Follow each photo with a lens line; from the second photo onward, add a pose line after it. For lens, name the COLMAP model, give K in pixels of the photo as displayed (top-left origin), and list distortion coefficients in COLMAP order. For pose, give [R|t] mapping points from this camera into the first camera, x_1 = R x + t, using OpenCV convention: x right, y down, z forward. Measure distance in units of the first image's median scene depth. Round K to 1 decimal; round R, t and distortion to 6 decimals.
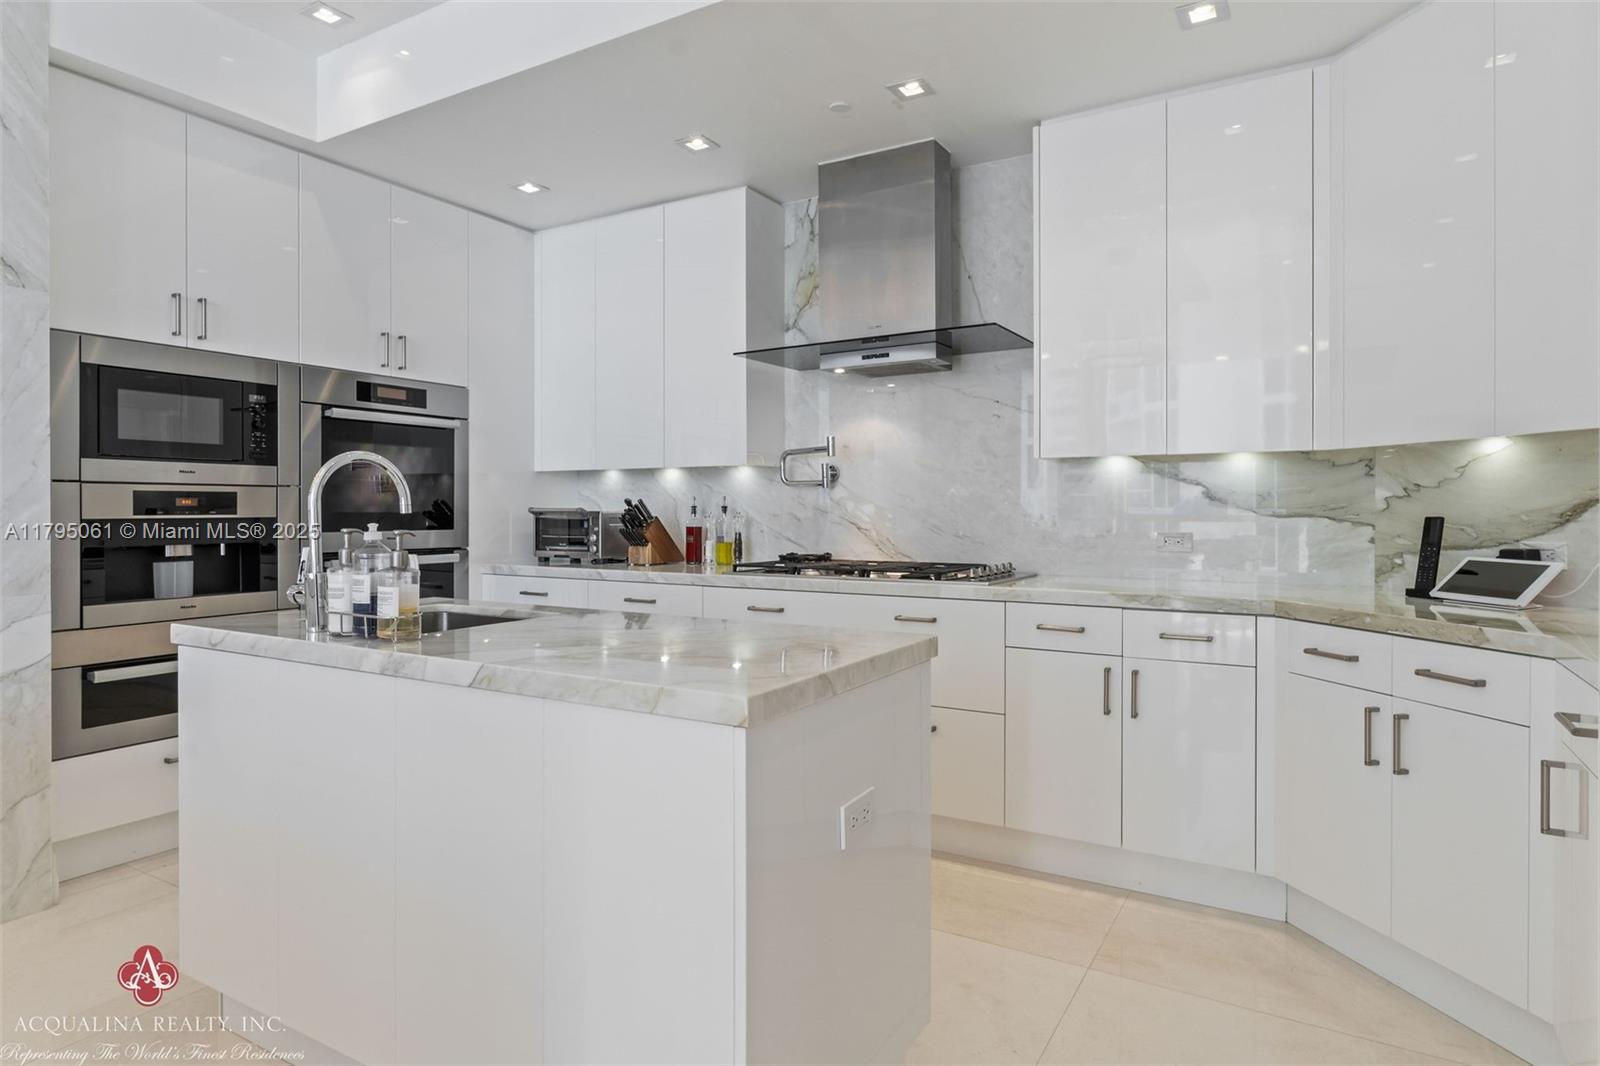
lens RADIAL K [[905.0, 0, 806.9], [0, 905.0, 515.5], [0, 0, 1]] dist [0.001865, -0.002296]
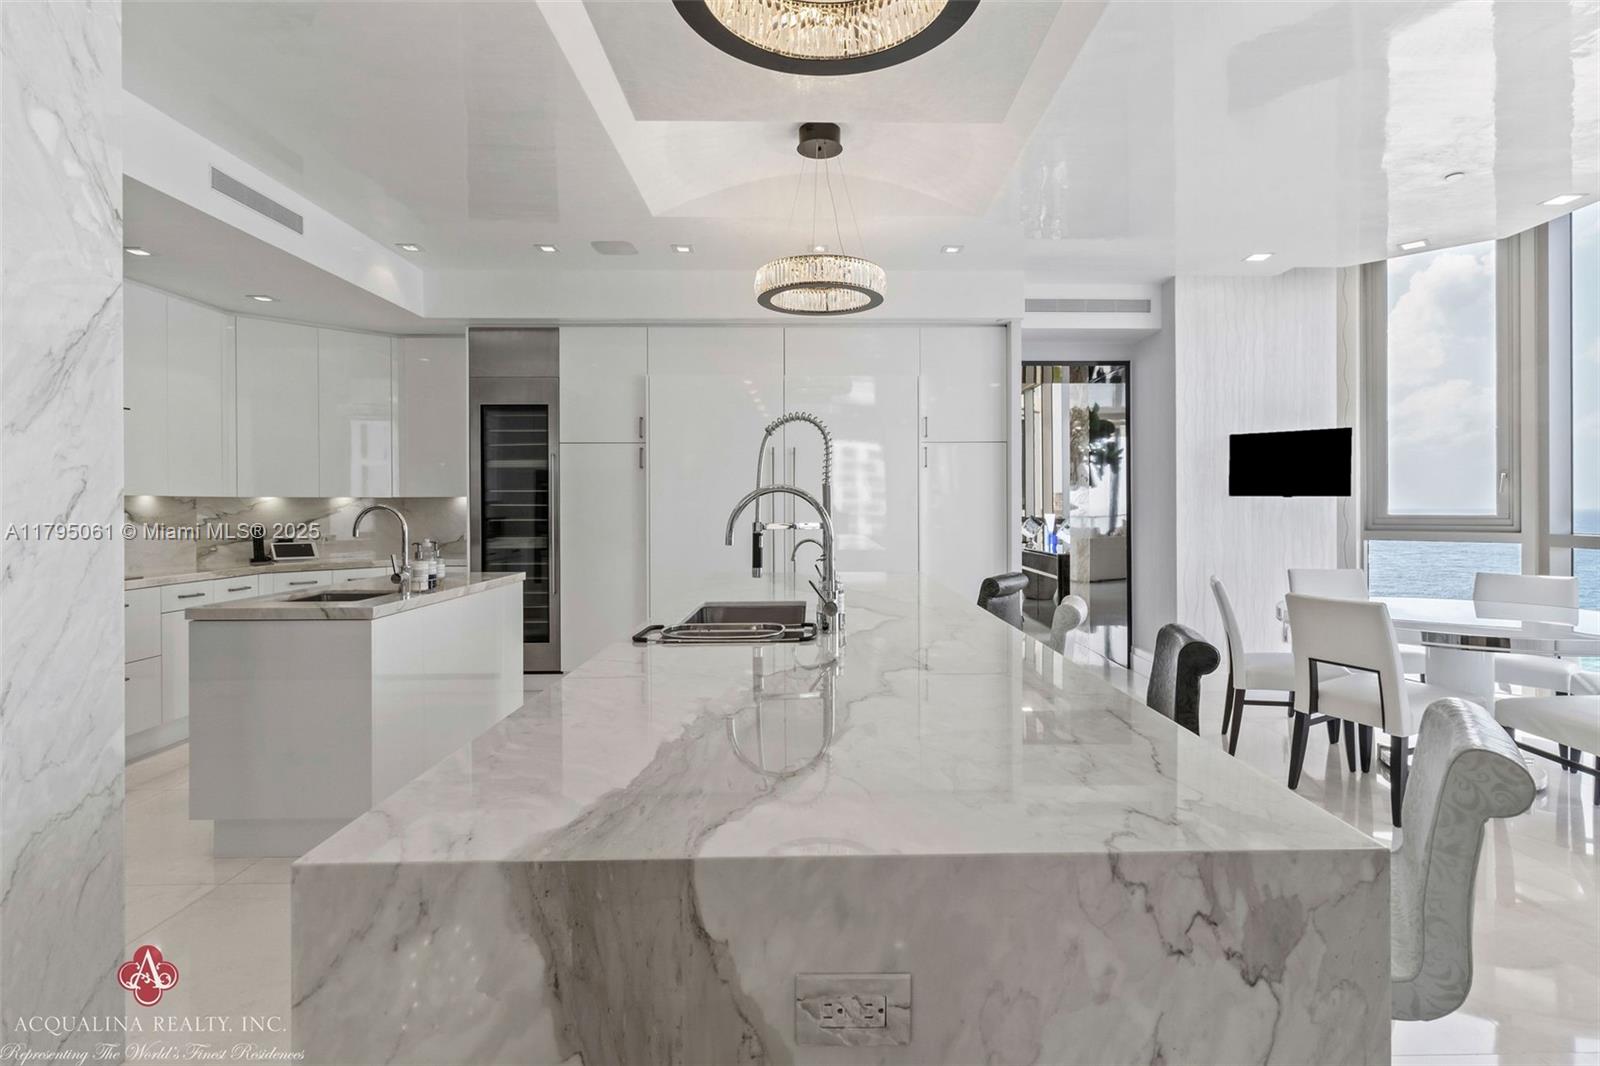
lens RADIAL K [[790.2, 0, 831.2], [0, 790.2, 505.3], [0, 0, 1]] dist [0.012410, -0.001193]
pose [[-0.523424, 0.002155, 0.852070, -1.430178], [0.008729, 0.999958, 0.002833, -0.037855], [-0.852028, 0.008921, -0.523421, 0.627882]]
